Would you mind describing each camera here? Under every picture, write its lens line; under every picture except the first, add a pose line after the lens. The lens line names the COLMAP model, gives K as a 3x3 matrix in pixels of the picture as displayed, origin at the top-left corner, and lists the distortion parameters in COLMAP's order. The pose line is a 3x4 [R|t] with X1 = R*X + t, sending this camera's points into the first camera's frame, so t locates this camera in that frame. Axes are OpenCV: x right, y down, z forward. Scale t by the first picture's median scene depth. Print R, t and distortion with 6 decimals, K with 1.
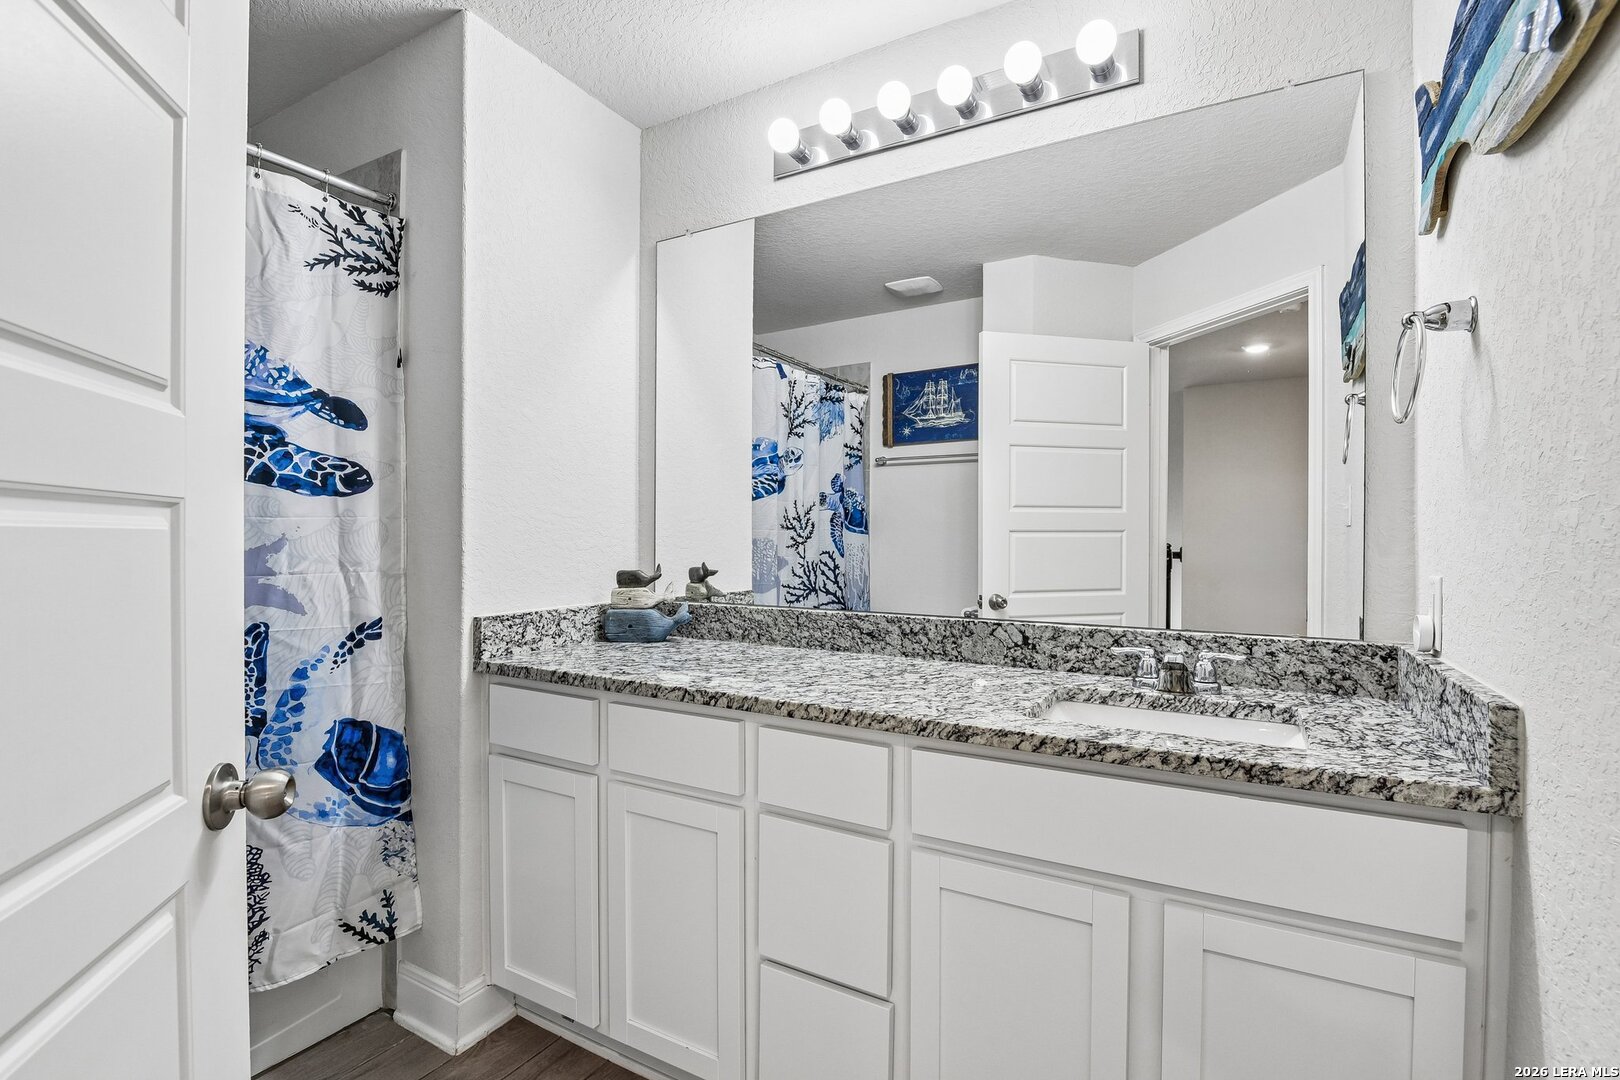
lens RADIAL K [[775.2, 0, 811.8], [0, 775.2, 533.5], [0, 0, 1]] dist [0.001172, -0.009934]
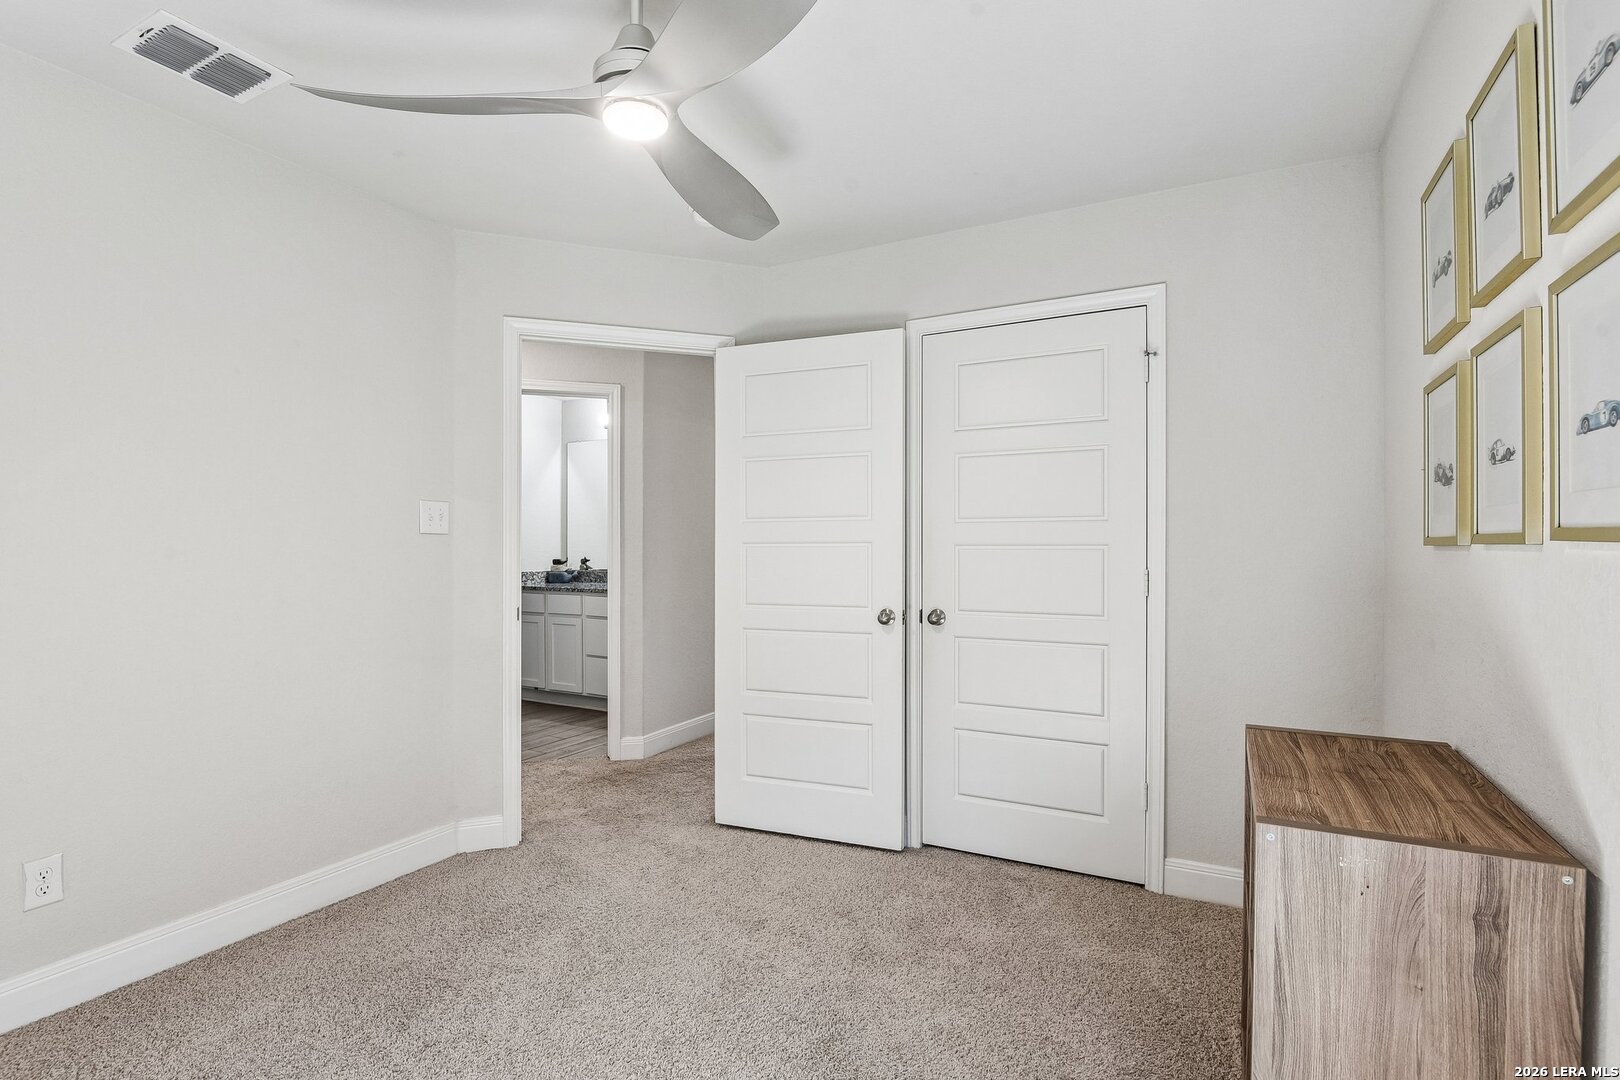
lens RADIAL K [[775.2, 0, 811.8], [0, 775.2, 533.5], [0, 0, 1]] dist [0.001172, -0.009934]
pose [[0.998936, -0.002345, 0.046066, 0.711498], [0.002886, 0.999928, -0.011682, -0.014118], [-0.046035, 0.011803, 0.998870, -2.367947]]
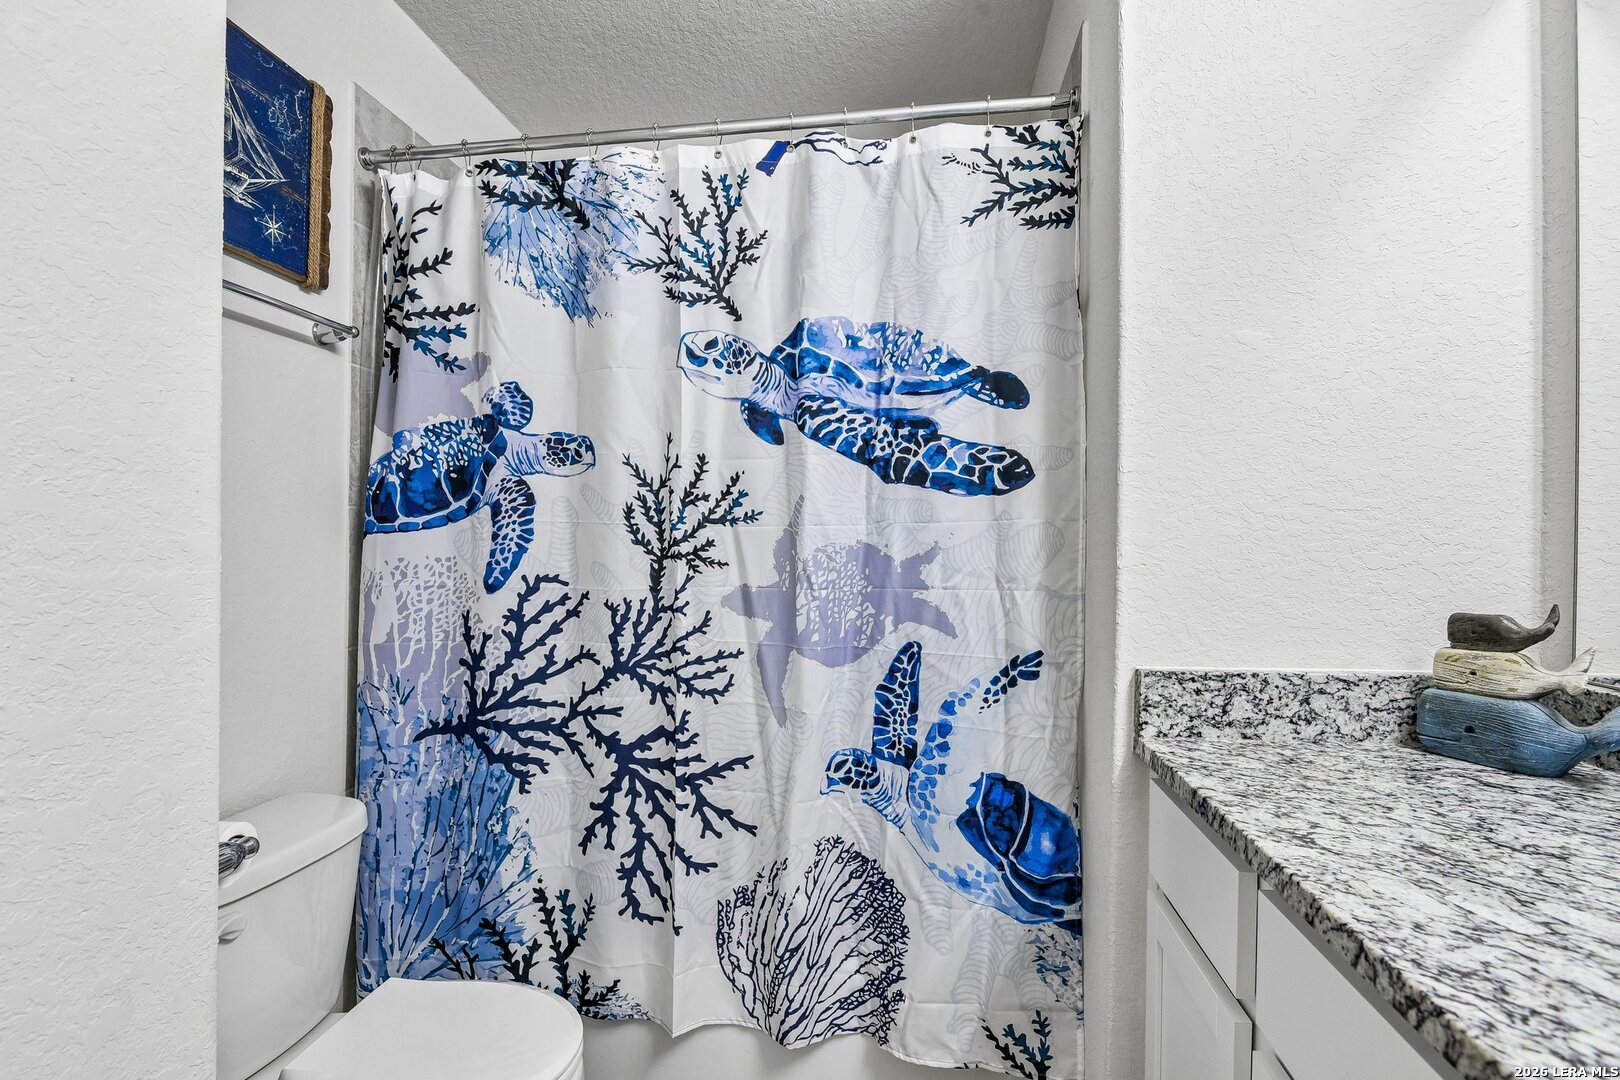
lens RADIAL K [[806.9, 0, 804.1], [0, 806.9, 544.5], [0, 0, 1]] dist [-0.010651, -0.008627]
pose [[0.360640, 0.004197, -0.932696, 0.098003], [0.006618, 0.999953, 0.007058, -0.003546], [0.932682, -0.008718, 0.360595, 0.512134]]
